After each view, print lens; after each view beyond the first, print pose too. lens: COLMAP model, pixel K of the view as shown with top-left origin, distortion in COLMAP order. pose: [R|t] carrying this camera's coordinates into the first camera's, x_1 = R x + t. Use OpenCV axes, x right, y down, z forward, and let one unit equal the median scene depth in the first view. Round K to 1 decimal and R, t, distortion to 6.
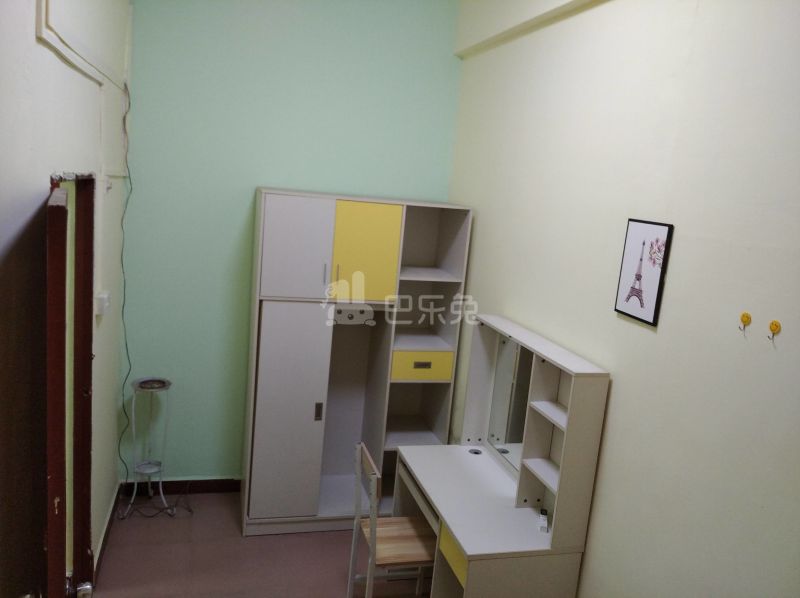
lens RADIAL K [[673.5, 0, 400.0], [0, 673.5, 299.0], [0, 0, 1]] dist [0.085805, -0.155324]
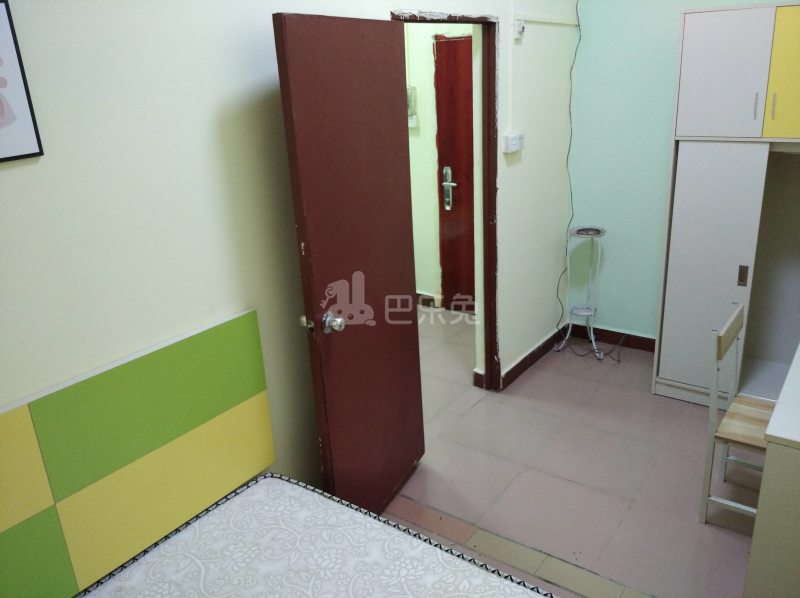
lens RADIAL K [[673.5, 0, 400.0], [0, 673.5, 299.0], [0, 0, 1]] dist [0.085805, -0.155324]
pose [[0.605118, 0.141639, -0.783435, 0.296464], [-0.034119, 0.987757, 0.152225, 0.079842], [0.795404, -0.065384, 0.602542, 0.136134]]
